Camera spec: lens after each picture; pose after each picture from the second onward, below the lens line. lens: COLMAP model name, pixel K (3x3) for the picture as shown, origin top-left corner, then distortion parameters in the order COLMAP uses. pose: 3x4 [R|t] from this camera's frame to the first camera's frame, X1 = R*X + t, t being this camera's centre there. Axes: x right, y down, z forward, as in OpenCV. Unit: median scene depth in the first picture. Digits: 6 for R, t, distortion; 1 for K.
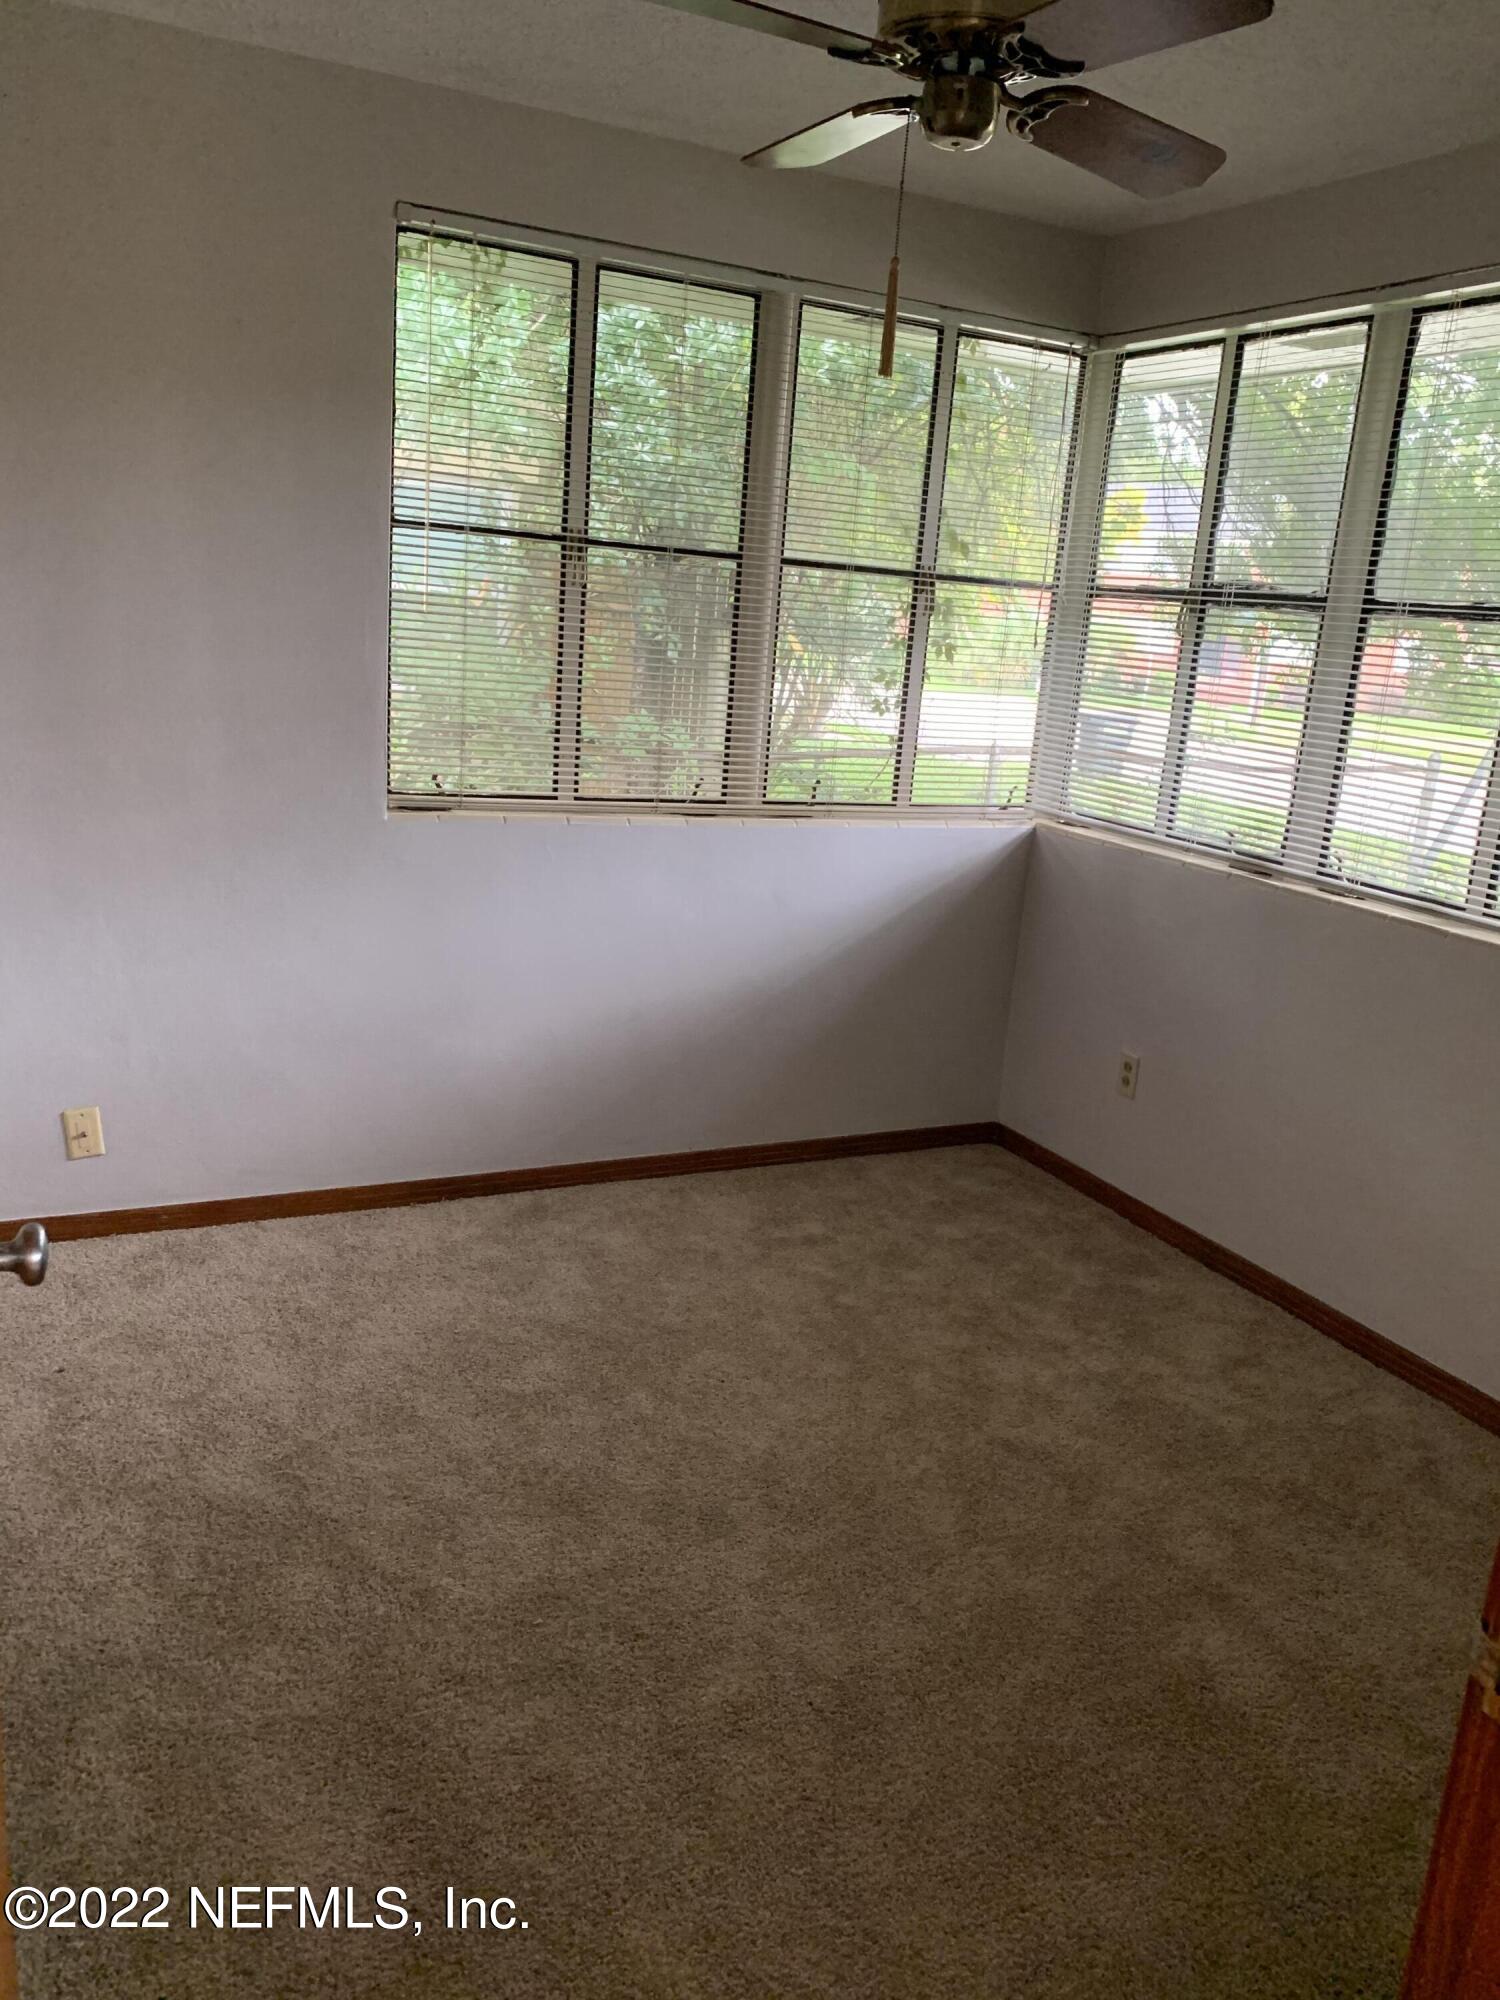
lens RADIAL K [[1546.9, 0, 736.9], [0, 1546.9, 995.5], [0, 0, 1]] dist [0.036111, -0.026532]
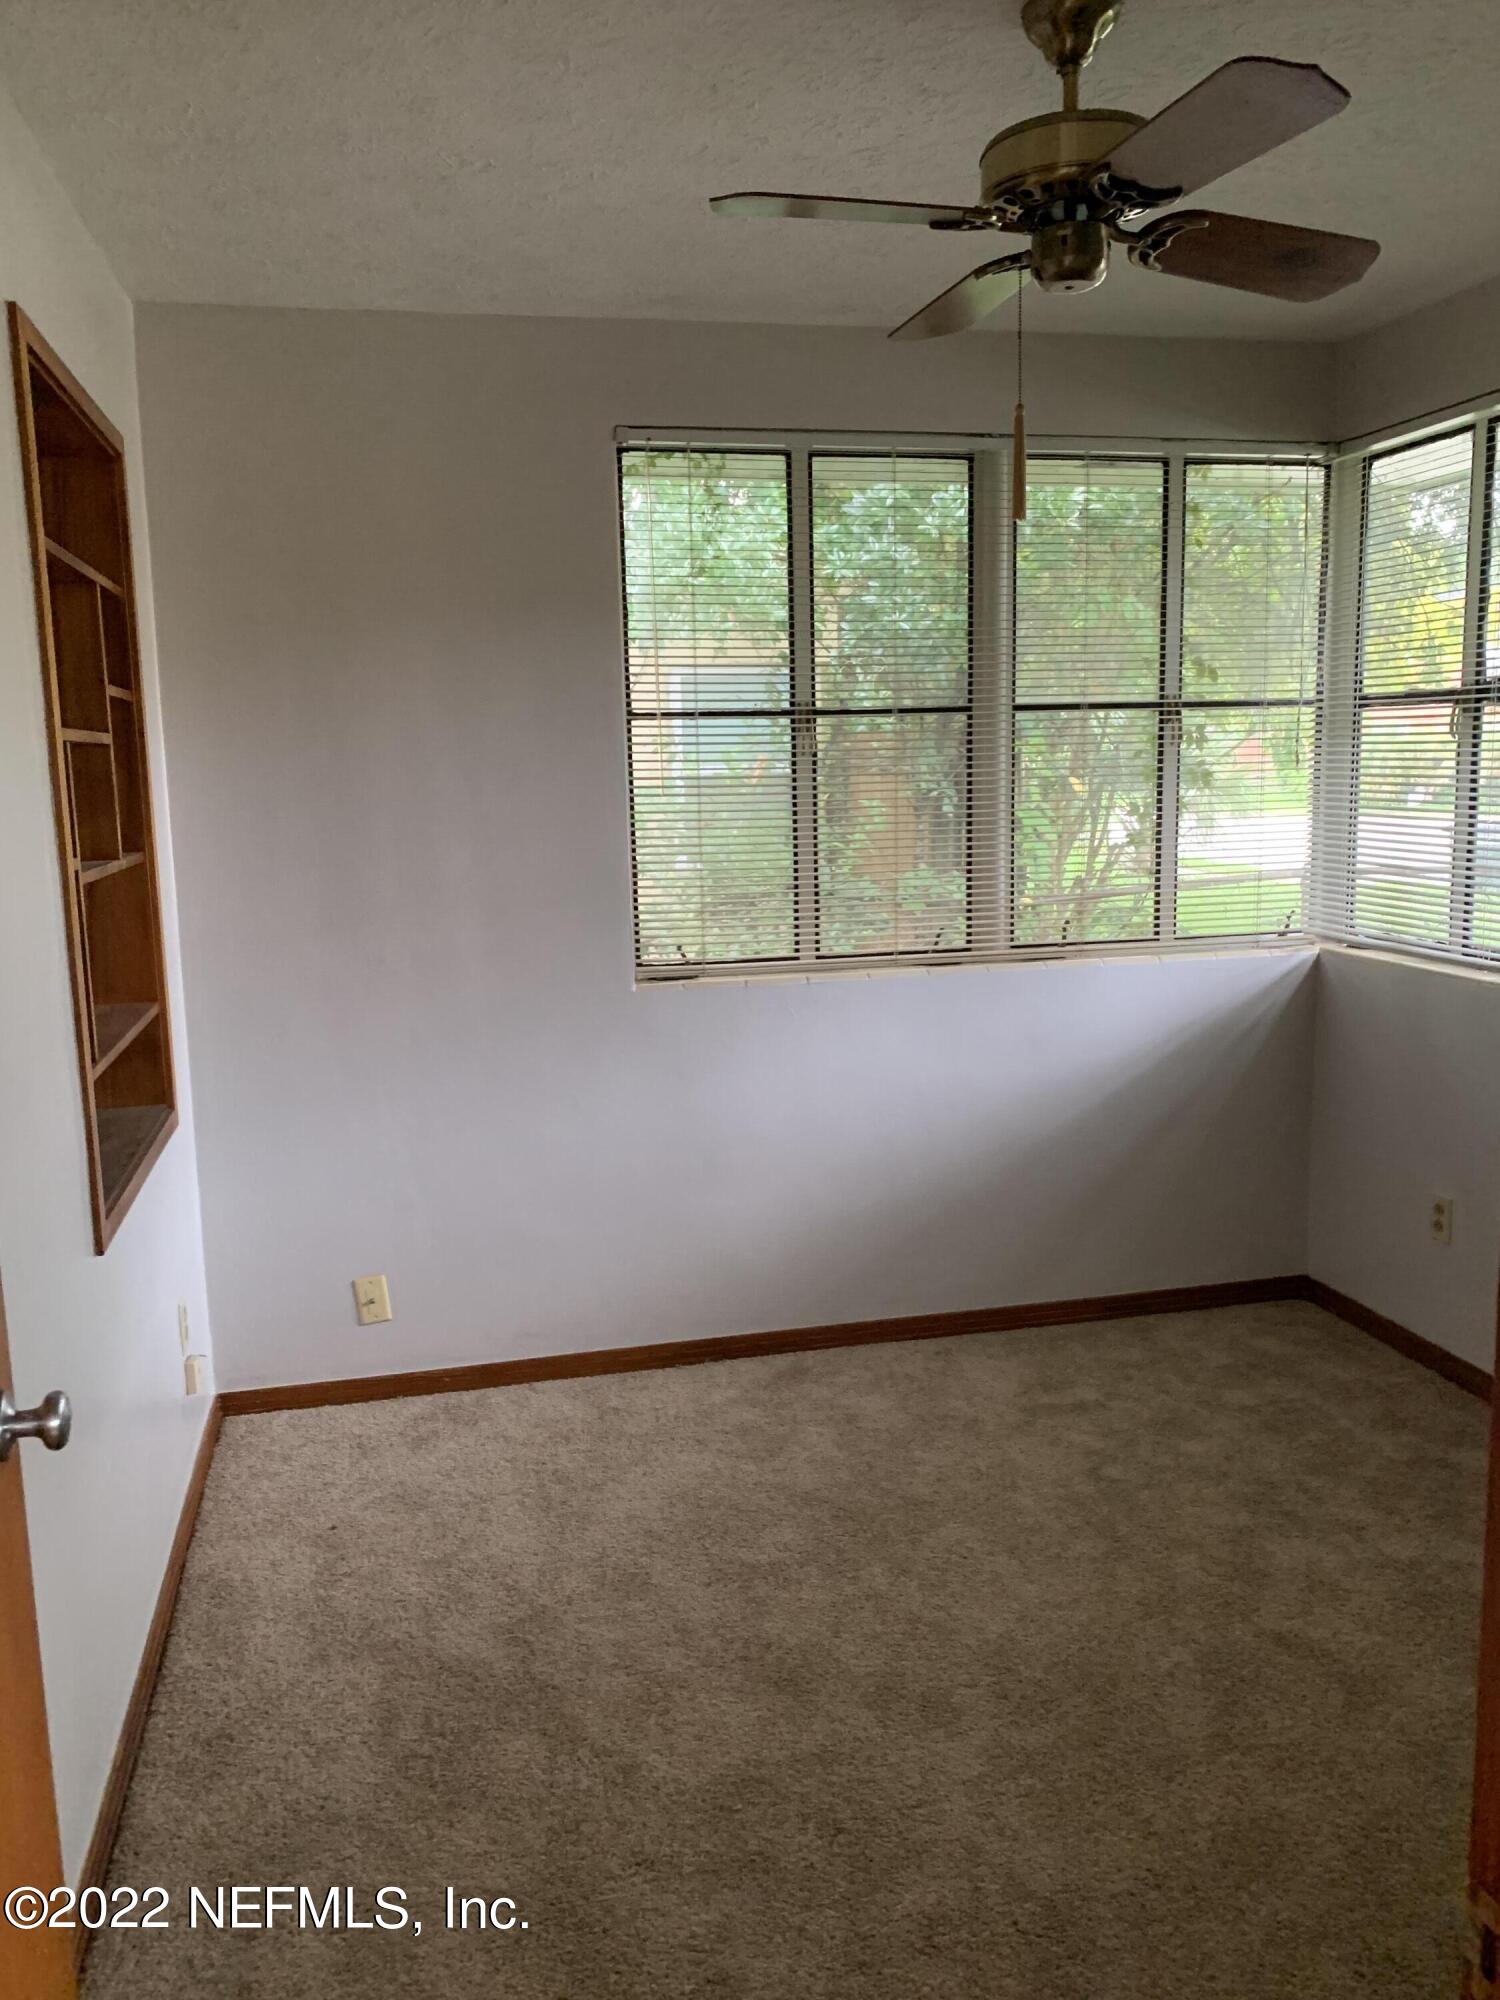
lens RADIAL K [[1546.9, 0, 752.0], [0, 1546.9, 990.6], [0, 0, 1]] dist [0.036111, -0.026532]
pose [[0.965350, -0.064982, -0.252740, 0.115522], [0.037513, 0.992997, -0.112029, 0.006557], [0.258250, 0.098666, 0.961027, 0.018537]]
